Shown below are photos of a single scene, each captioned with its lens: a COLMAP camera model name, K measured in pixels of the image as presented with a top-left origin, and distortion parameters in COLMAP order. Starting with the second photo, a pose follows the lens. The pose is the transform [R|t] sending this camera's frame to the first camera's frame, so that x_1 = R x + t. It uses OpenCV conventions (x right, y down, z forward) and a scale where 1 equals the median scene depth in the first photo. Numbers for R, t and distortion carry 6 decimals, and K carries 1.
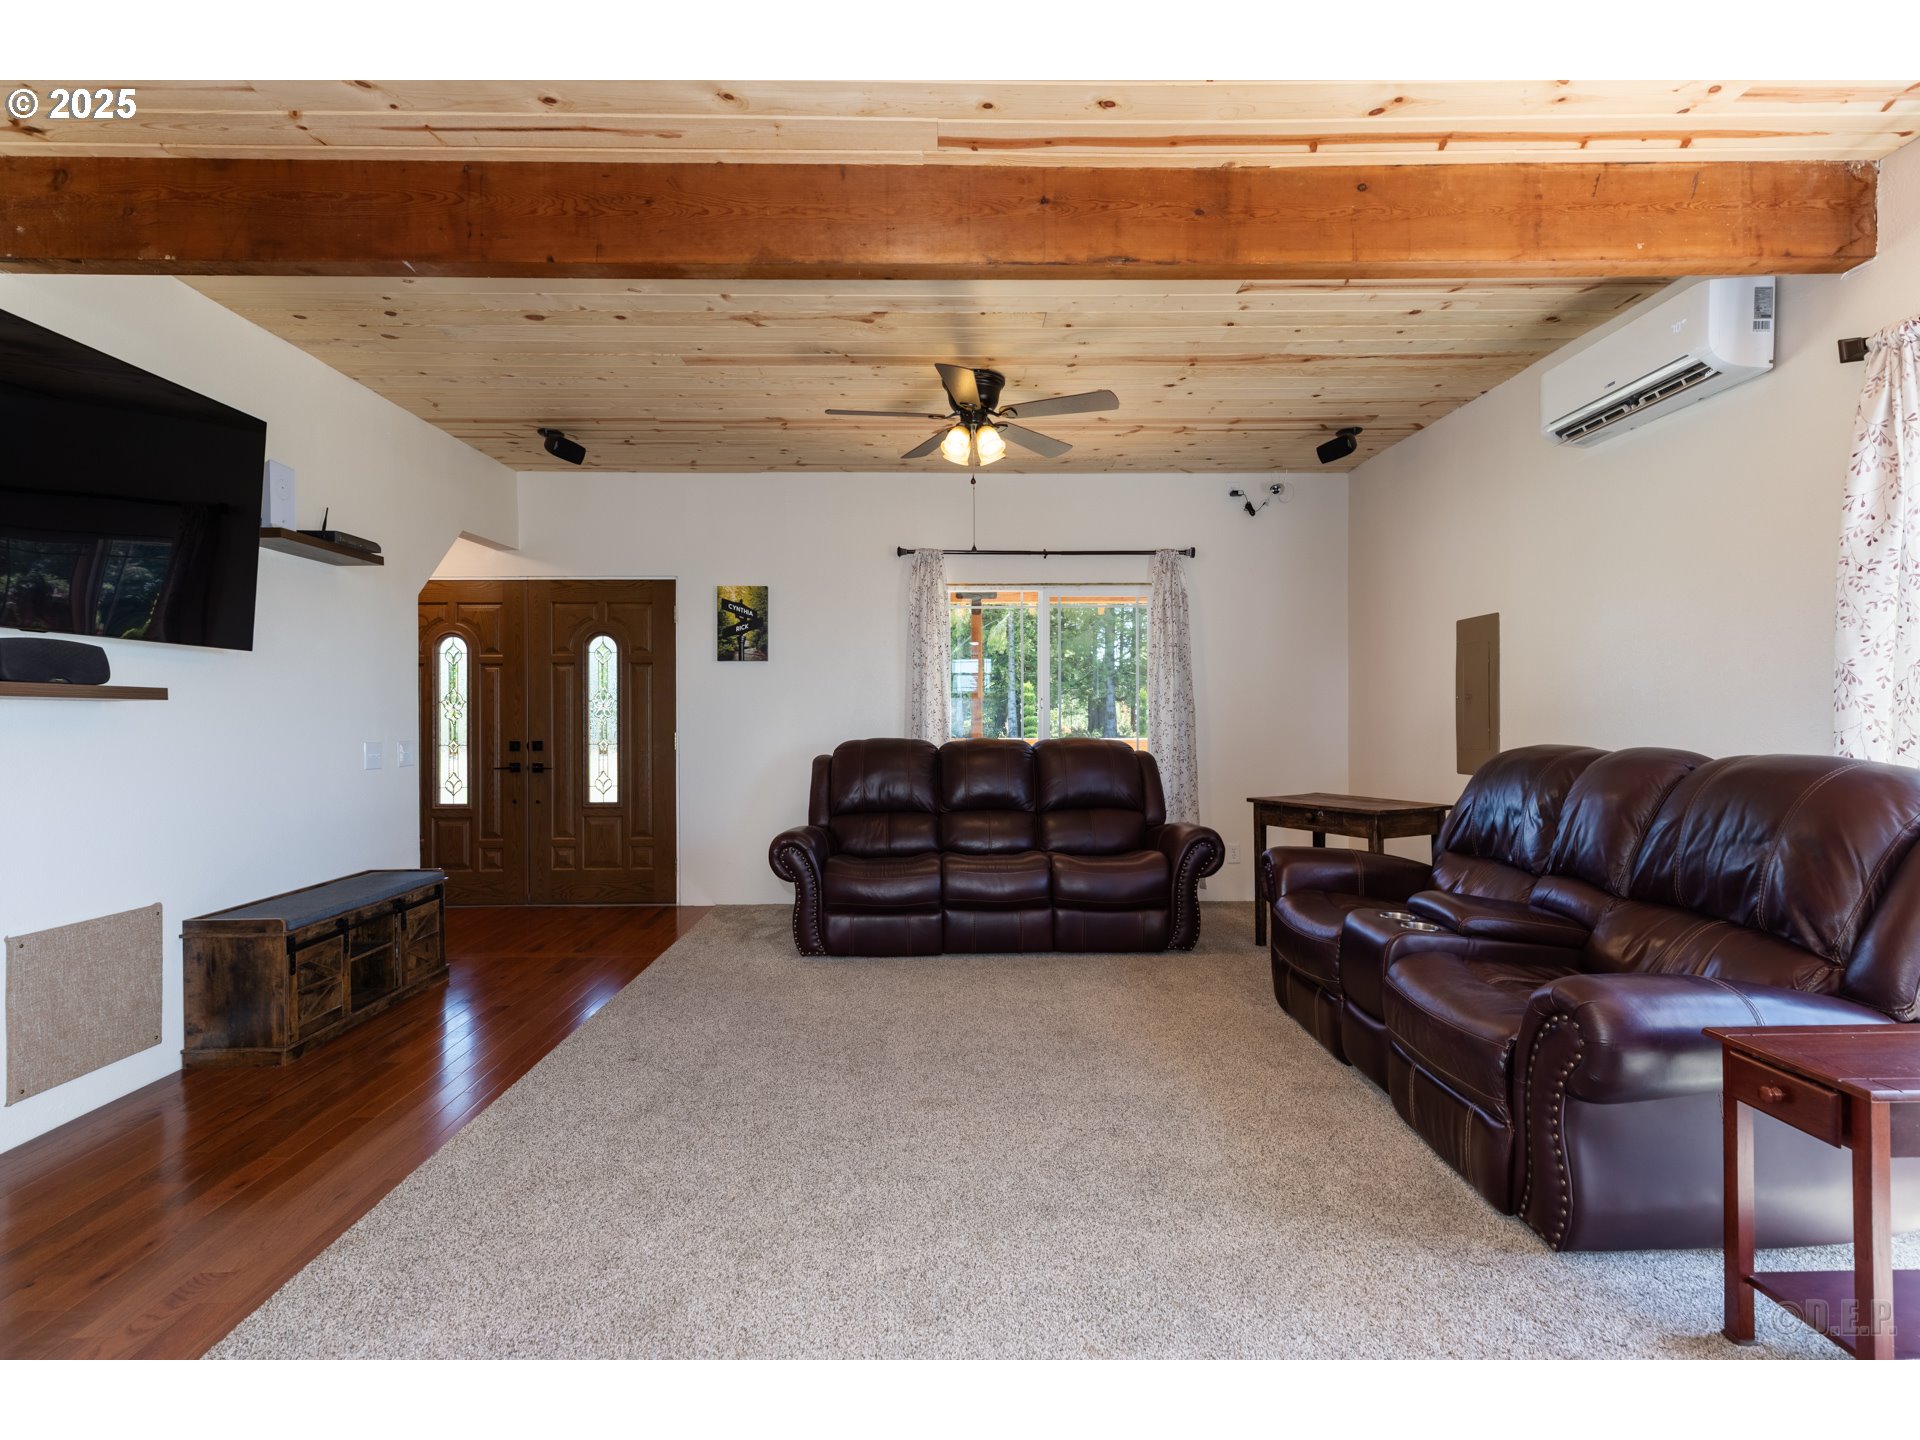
lens RADIAL K [[830.9, 0, 962.6], [0, 830.9, 720.4], [0, 0, 1]] dist [0.001403, 0.000377]
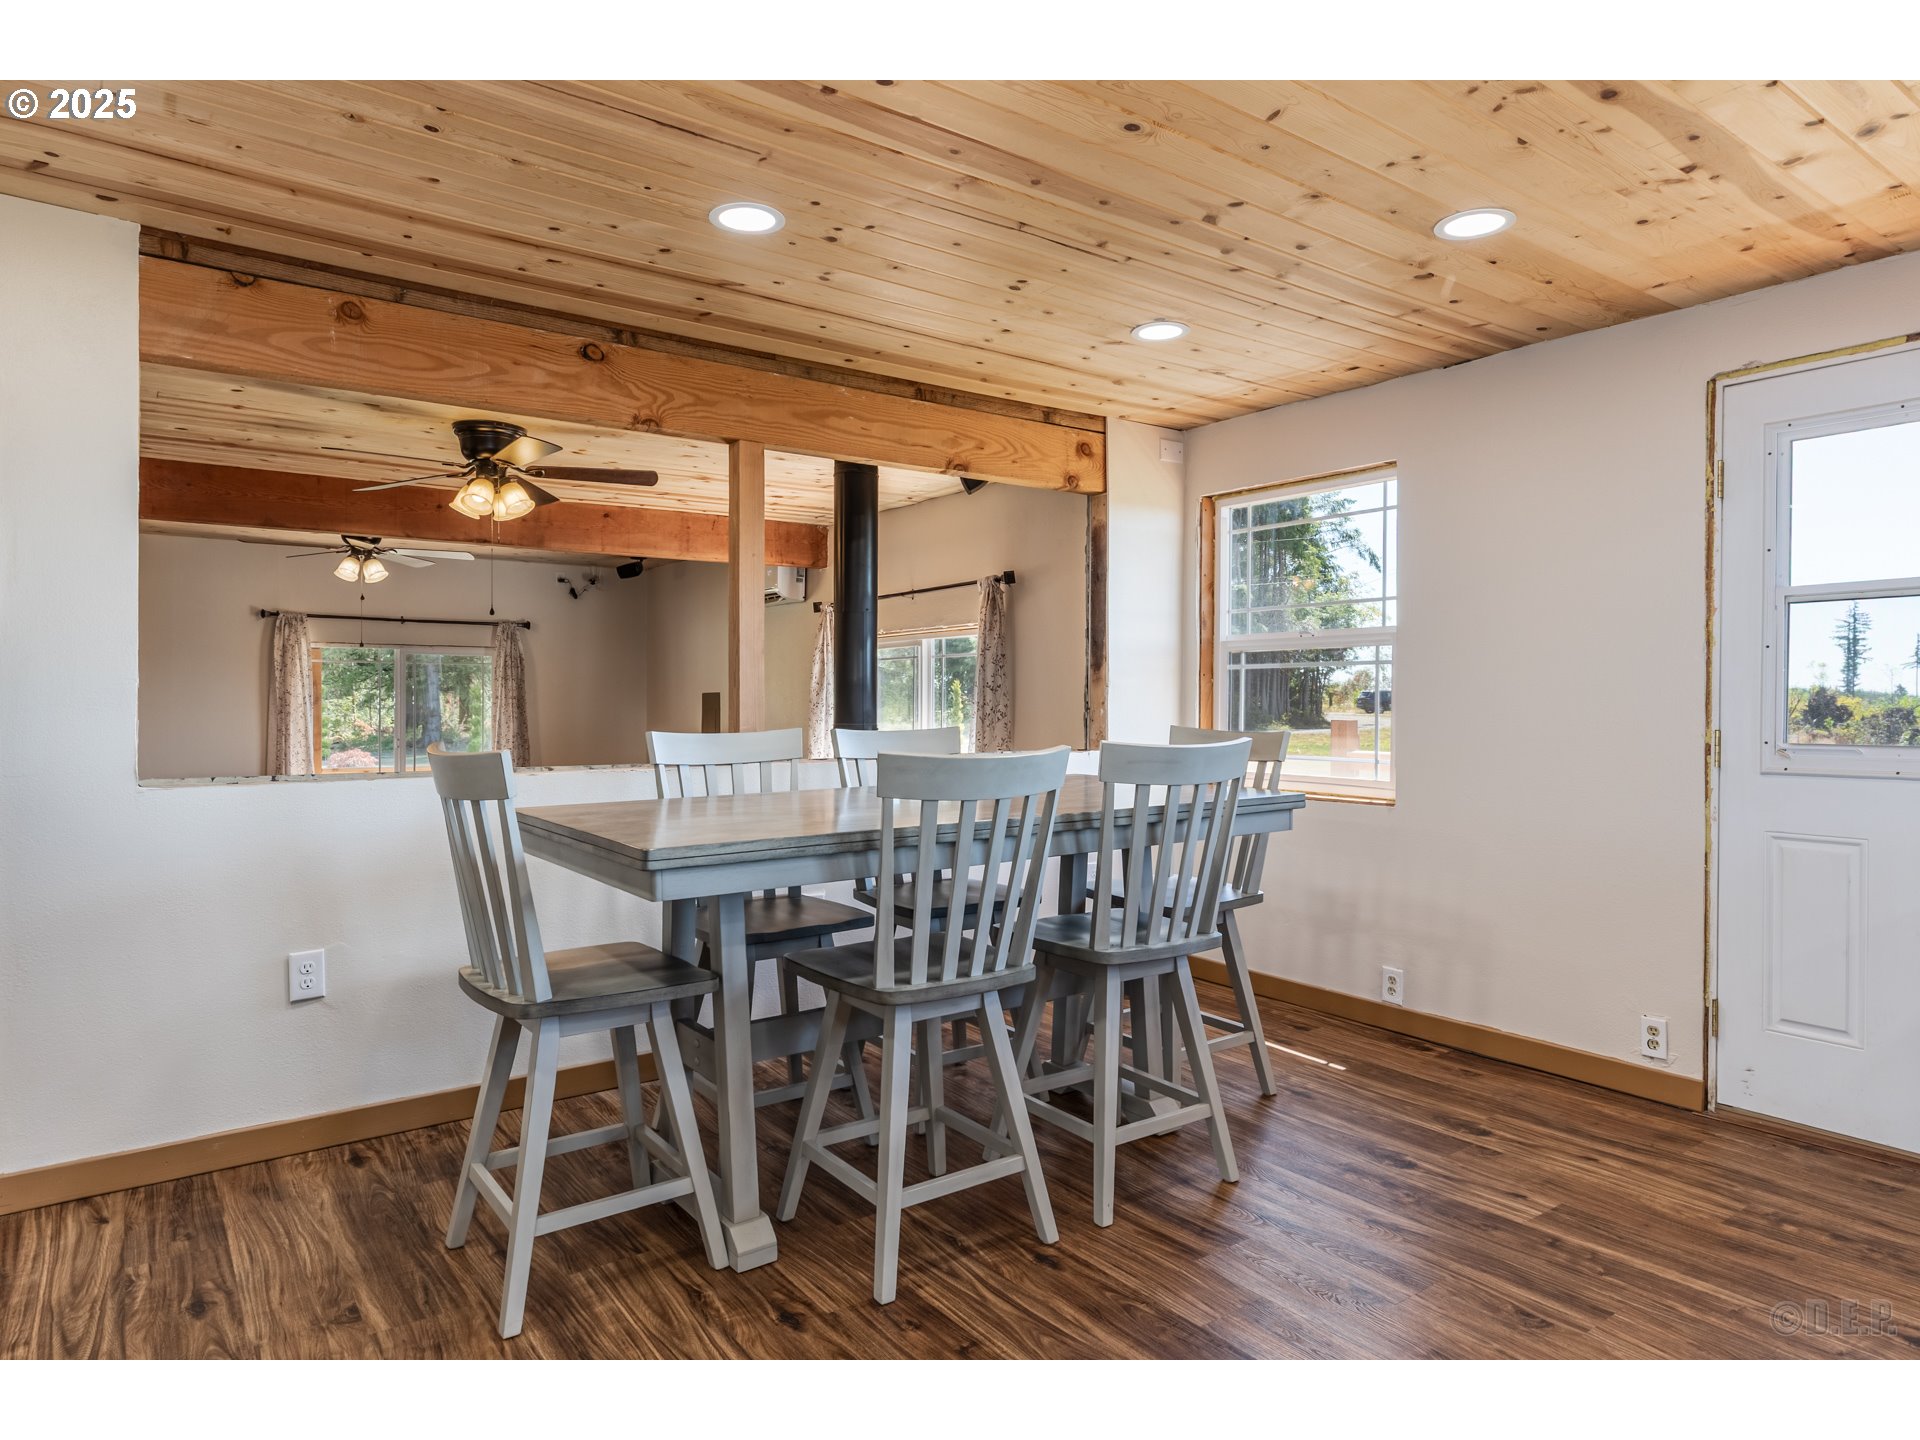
lens RADIAL K [[1138.2, 0, 955.8], [0, 1138.2, 719.0], [0, 0, 1]] dist [0.000579, -0.000167]
pose [[0.816568, -0.003479, 0.577238, -0.244256], [-0.005365, 0.999893, 0.013615, -0.101602], [-0.577224, -0.014214, 0.816462, -1.002241]]
